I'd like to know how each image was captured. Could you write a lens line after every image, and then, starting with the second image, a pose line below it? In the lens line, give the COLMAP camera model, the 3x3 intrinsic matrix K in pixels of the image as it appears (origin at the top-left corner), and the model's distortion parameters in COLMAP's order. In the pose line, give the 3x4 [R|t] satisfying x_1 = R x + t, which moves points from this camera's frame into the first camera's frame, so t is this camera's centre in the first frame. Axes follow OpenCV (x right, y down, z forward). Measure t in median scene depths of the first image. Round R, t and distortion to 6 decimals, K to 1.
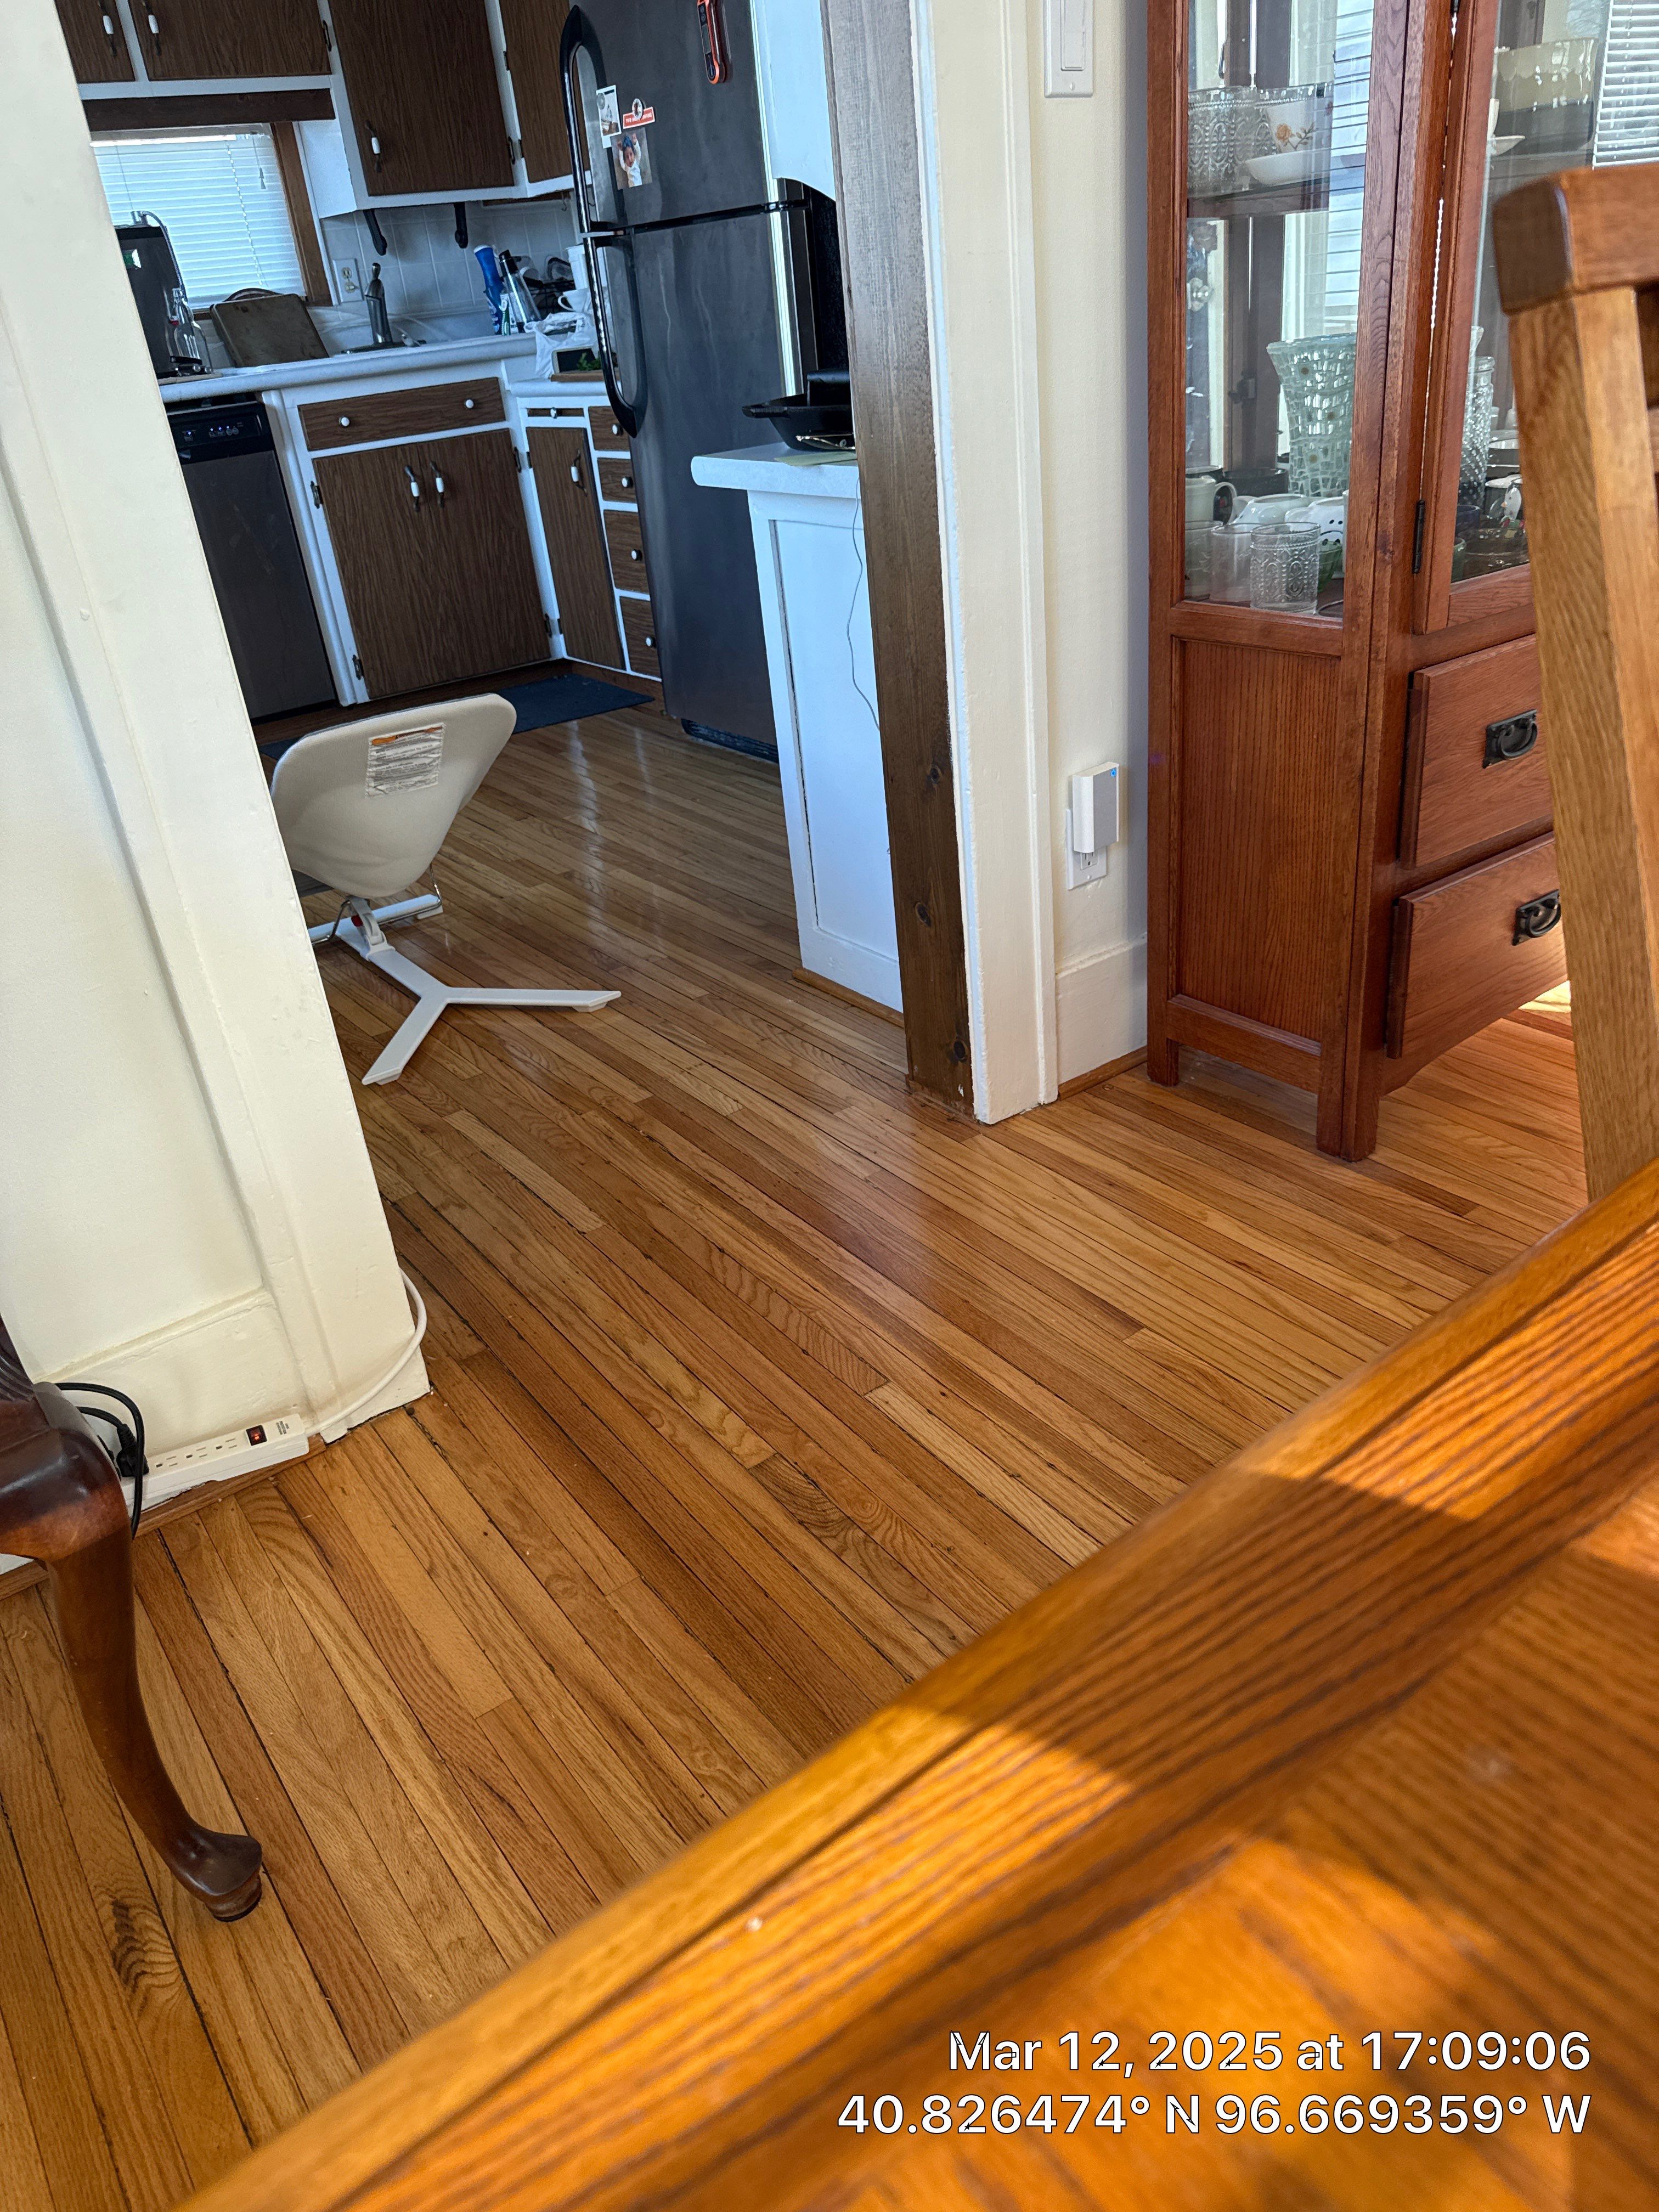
lens RADIAL K [[1568.9, 0, 847.4], [0, 1568.9, 1123.7], [0, 0, 1]] dist [0.011807, -0.027139]
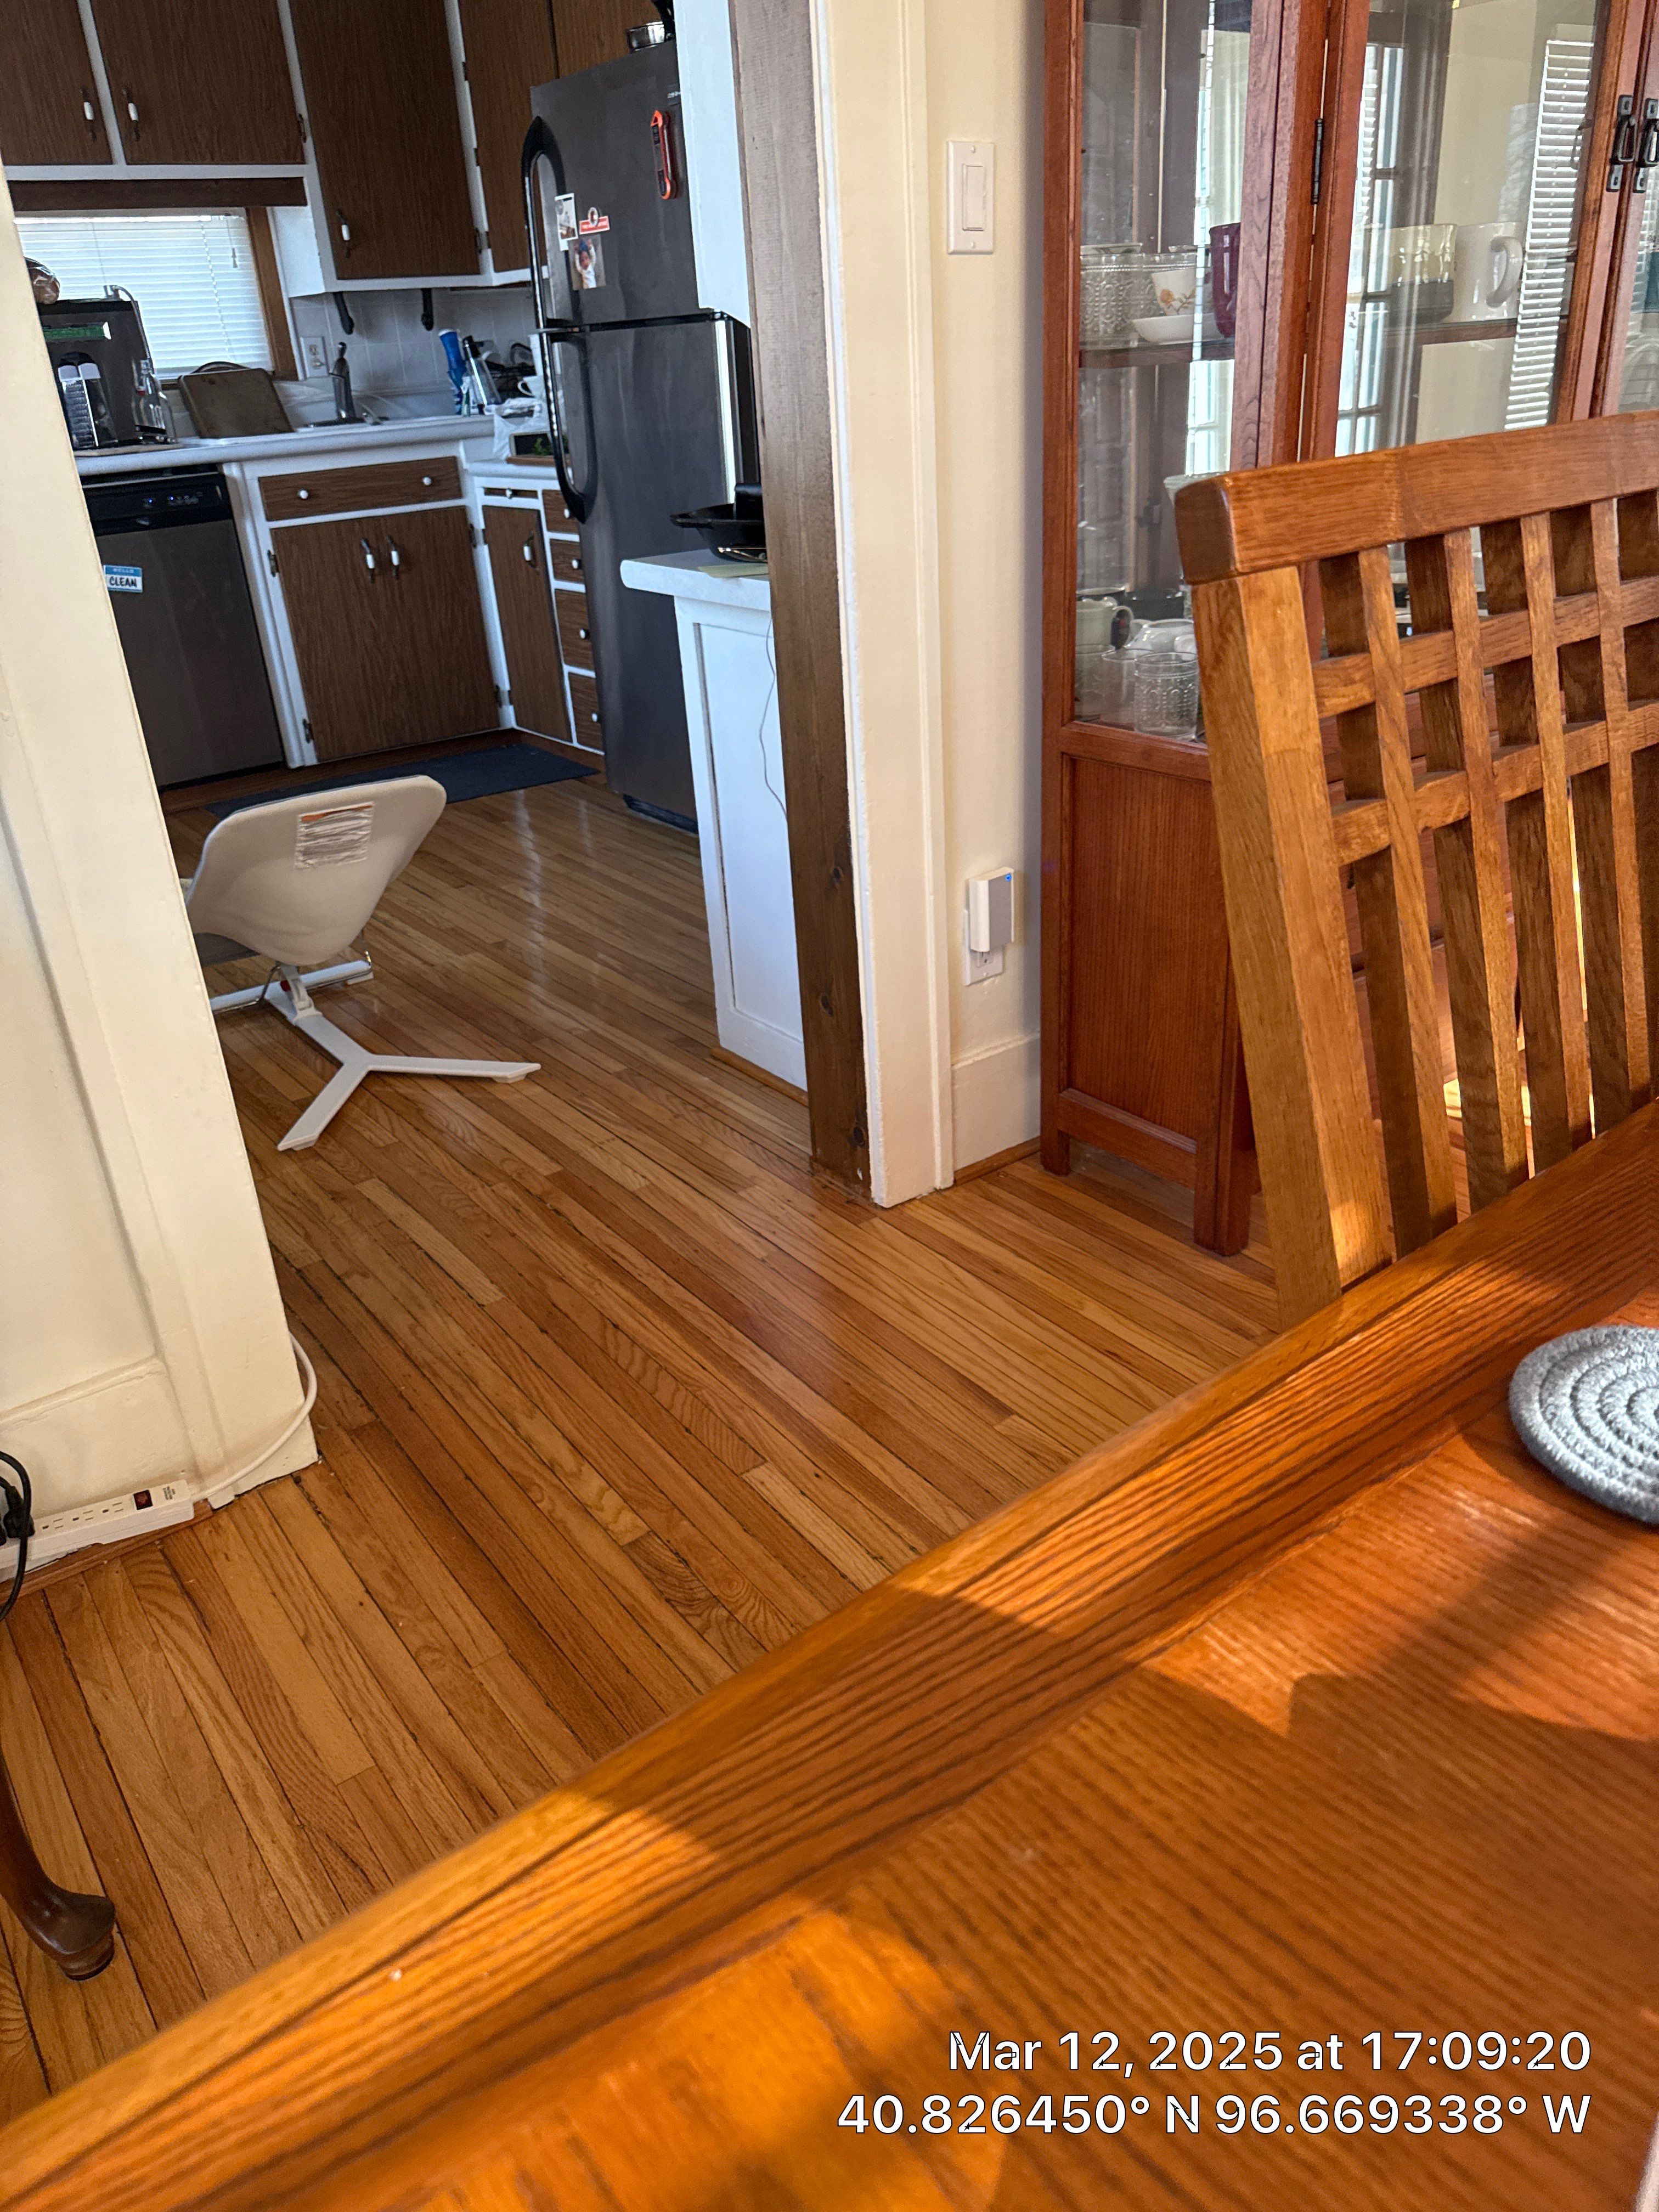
lens RADIAL K [[1568.9, 0, 832.6], [0, 1568.9, 1117.1], [0, 0, 1]] dist [0.011807, -0.027139]
pose [[0.999335, 0.029519, 0.021384, 0.036470], [-0.028576, 0.998662, -0.043109, -0.016101], [-0.022628, 0.042469, 0.998842, -0.036630]]
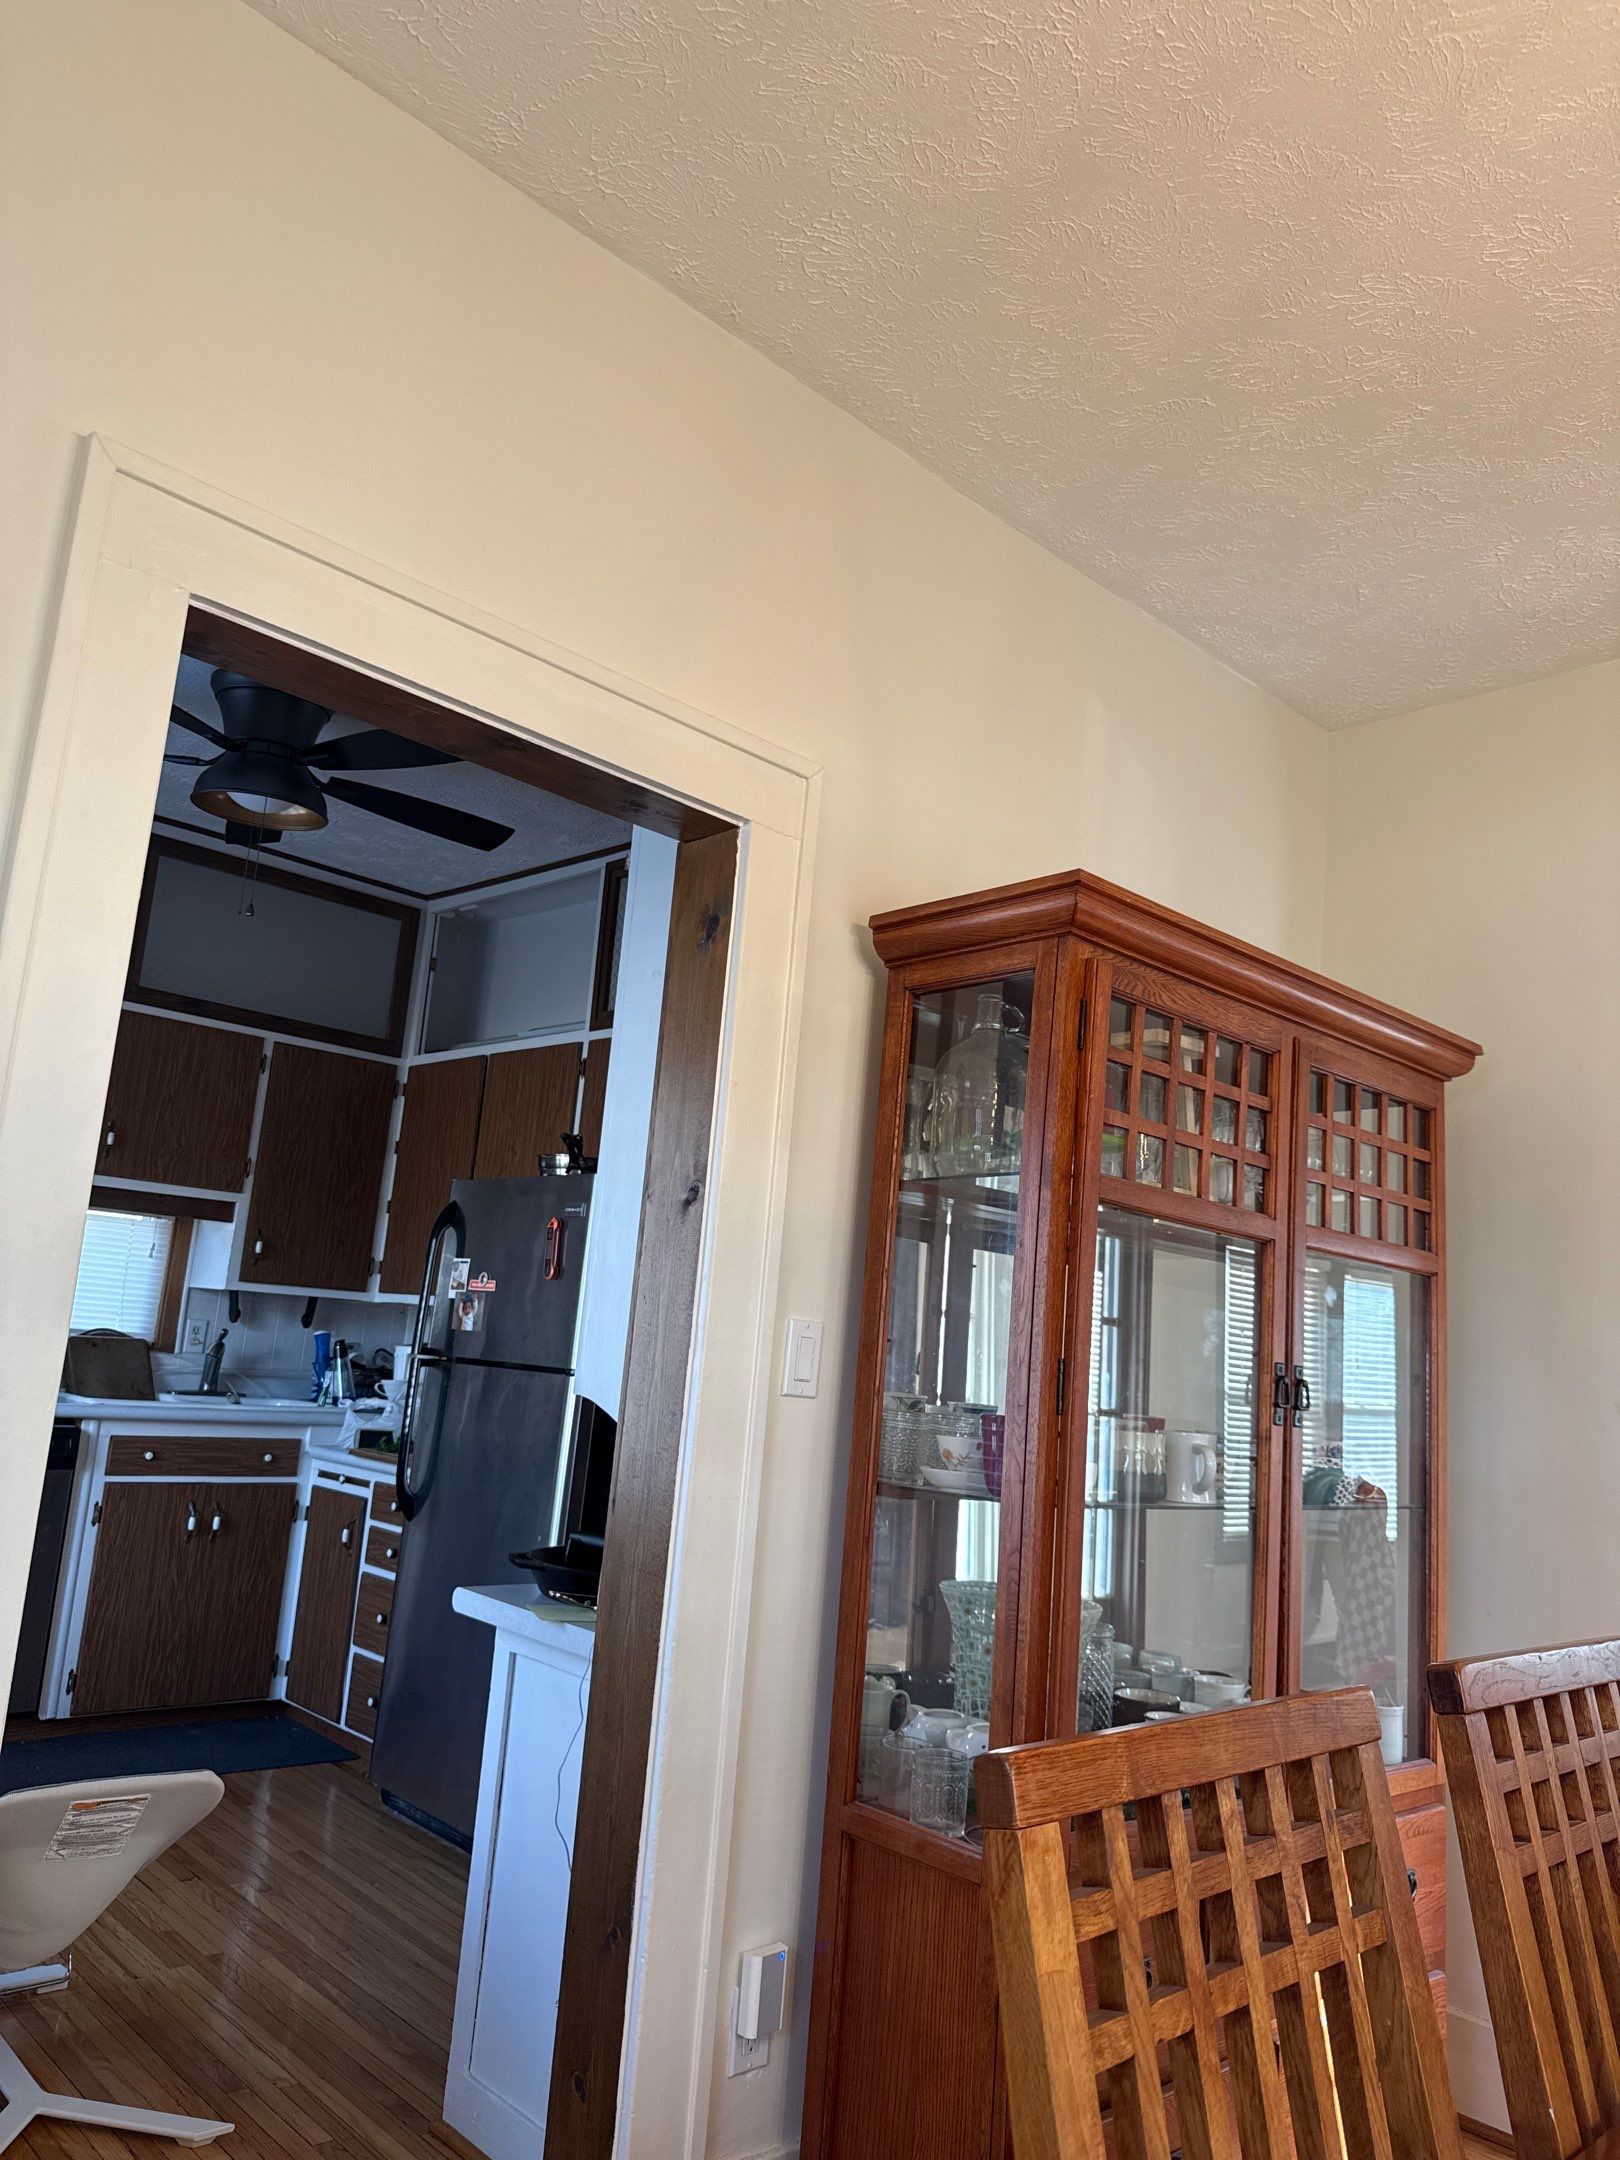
lens RADIAL K [[1519.5, 0, 816.6], [0, 1519.5, 1084.8], [0, 0, 1]] dist [0.048573, -0.076269]
pose [[0.978486, 0.188078, 0.084802, -0.005640], [-0.092419, 0.767071, -0.634871, -0.022613], [-0.184454, 0.613375, 0.767950, -0.163479]]
